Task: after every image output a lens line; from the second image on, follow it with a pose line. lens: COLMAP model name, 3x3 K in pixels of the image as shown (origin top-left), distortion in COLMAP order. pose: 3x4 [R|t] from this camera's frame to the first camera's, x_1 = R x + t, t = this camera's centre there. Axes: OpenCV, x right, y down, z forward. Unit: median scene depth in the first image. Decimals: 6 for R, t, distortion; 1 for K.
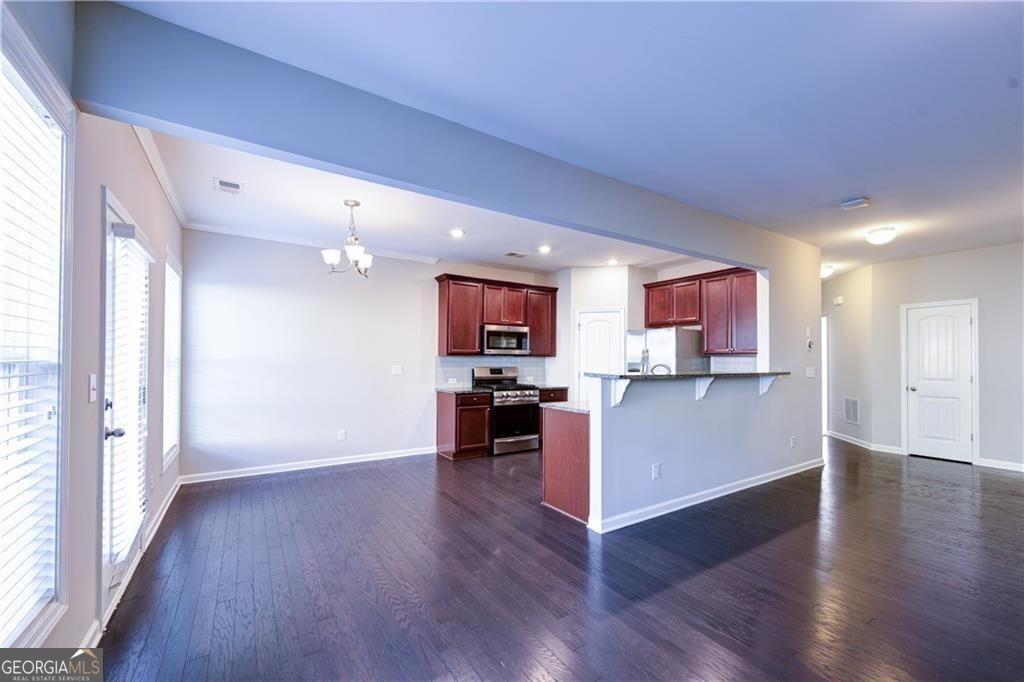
lens RADIAL K [[413.8, 0, 518.4], [0, 413.8, 353.8], [0, 0, 1]] dist [0.009149, -0.001459]
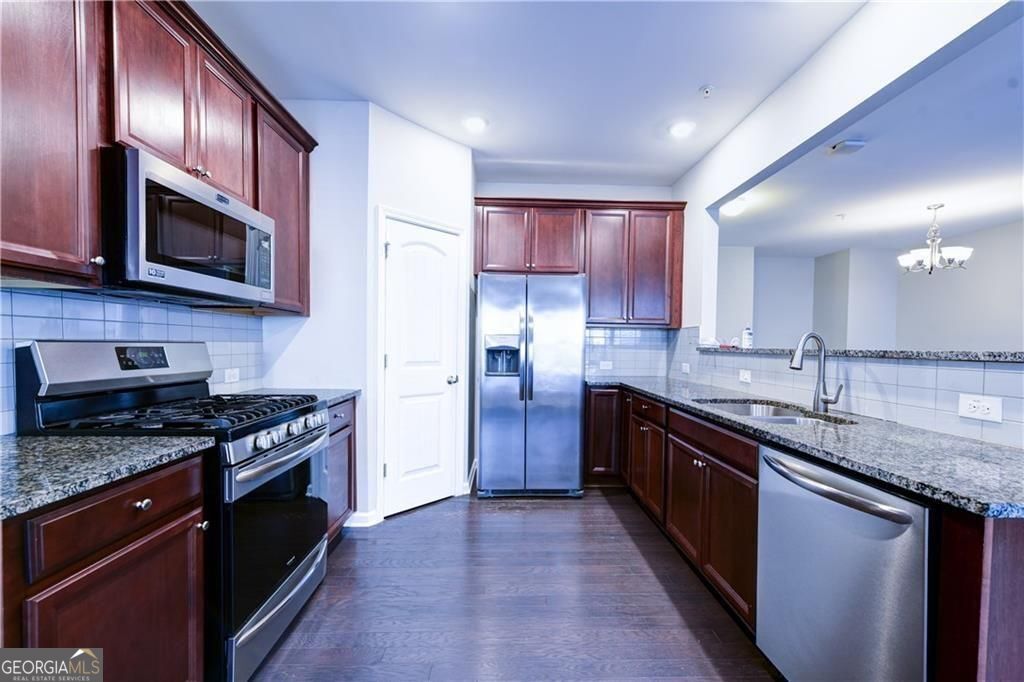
lens RADIAL K [[413.8, 0, 520.0], [0, 413.8, 355.4], [0, 0, 1]] dist [0.009149, -0.001459]
pose [[0.518751, -0.020744, 0.854674, -0.168439], [-0.025494, 0.998886, 0.039718, 0.026507], [-0.854545, -0.042393, 0.517644, 0.708548]]
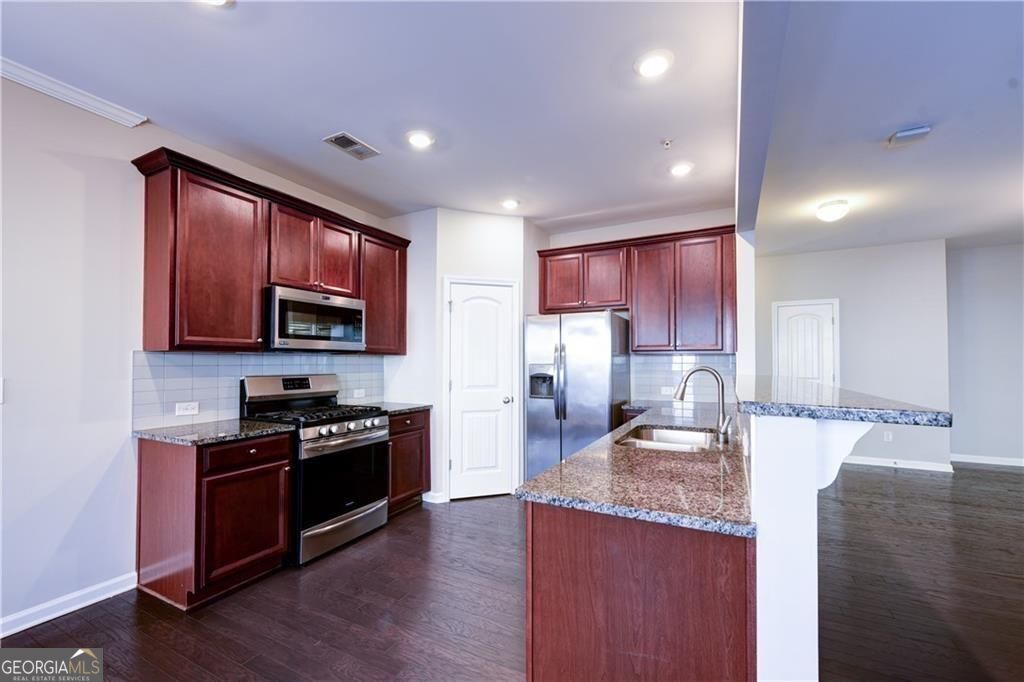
lens RADIAL K [[413.8, 0, 520.2], [0, 413.8, 354.7], [0, 0, 1]] dist [0.009149, -0.001459]
pose [[0.866536, 0.003229, 0.499104, -0.074944], [-0.003565, 0.999994, -0.000279, 0.006940], [-0.499102, -0.001537, 0.866542, 0.455020]]
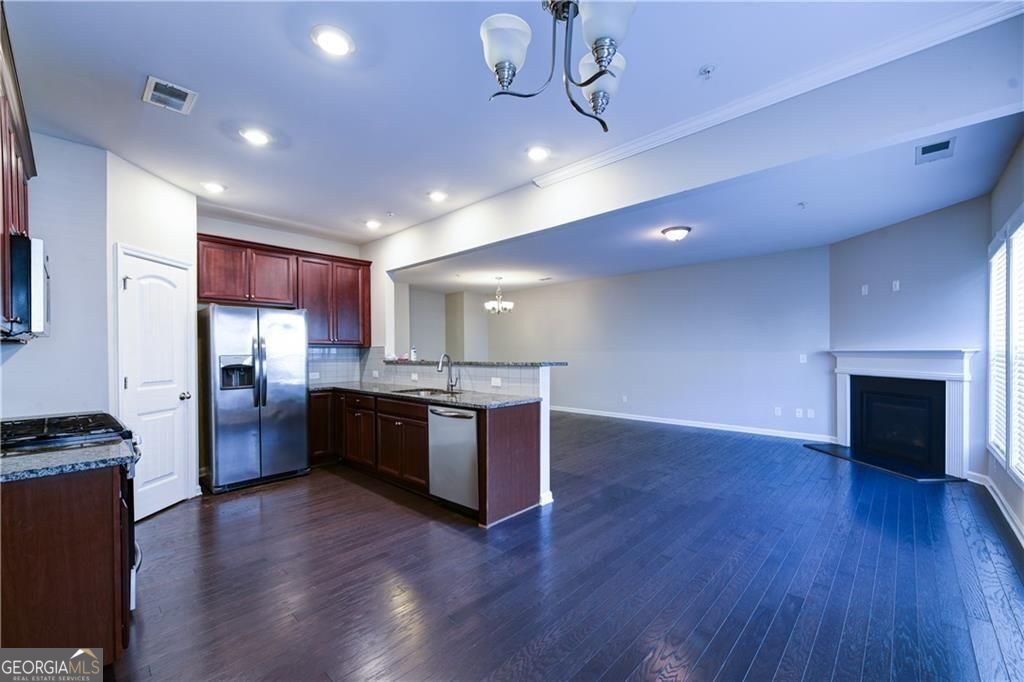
lens RADIAL K [[413.8, 0, 518.8], [0, 413.8, 355.4], [0, 0, 1]] dist [0.009149, -0.001459]
pose [[-0.240250, -0.011447, 0.970644, -0.475900], [-0.011532, 0.999894, 0.008938, 0.010428], [-0.970643, -0.009046, -0.240356, 0.730169]]
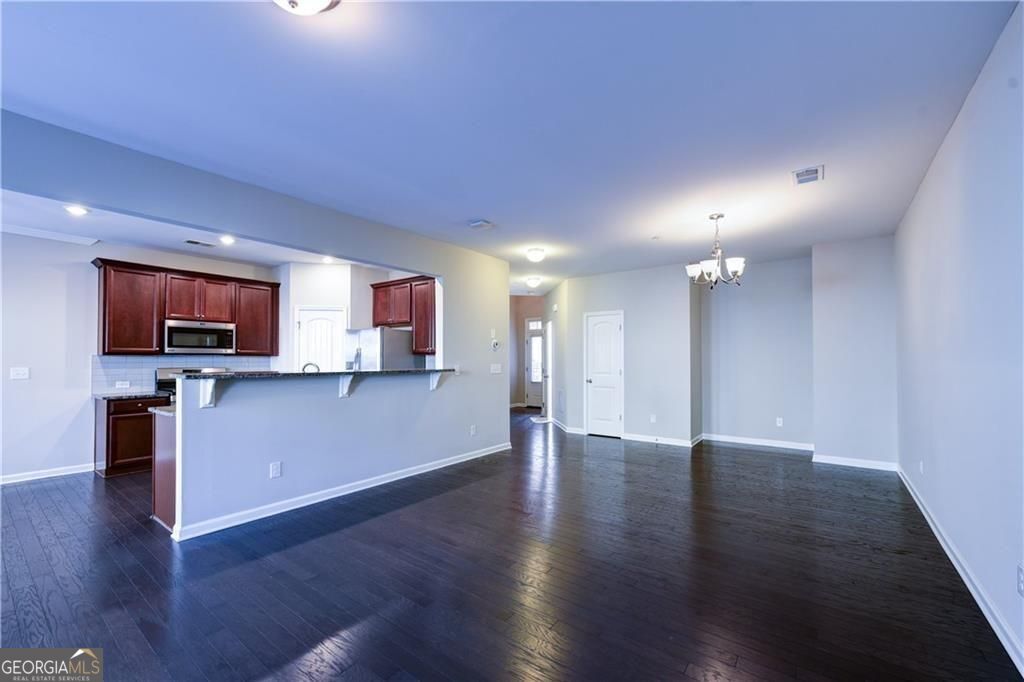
lens RADIAL K [[413.8, 0, 517.6], [0, 413.8, 353.4], [0, 0, 1]] dist [0.009149, -0.001459]
pose [[0.939734, -0.000605, 0.341905, 0.321389], [0.000631, 1.000000, 0.000035, 0.001570], [-0.341905, 0.000183, 0.939734, -0.085979]]
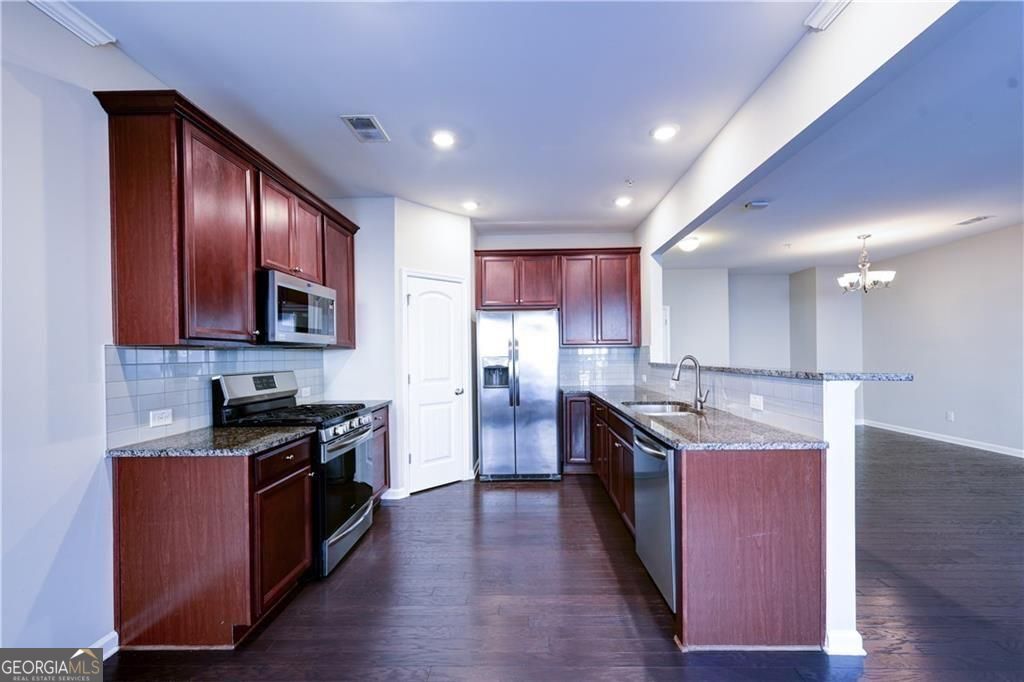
lens RADIAL K [[413.8, 0, 520.2], [0, 413.8, 355.2], [0, 0, 1]] dist [0.009149, -0.001459]
pose [[0.564670, -0.013761, 0.825202, -0.285185], [0.001270, 0.999874, 0.015805, 0.007468], [-0.825316, -0.007877, 0.564616, 0.568826]]
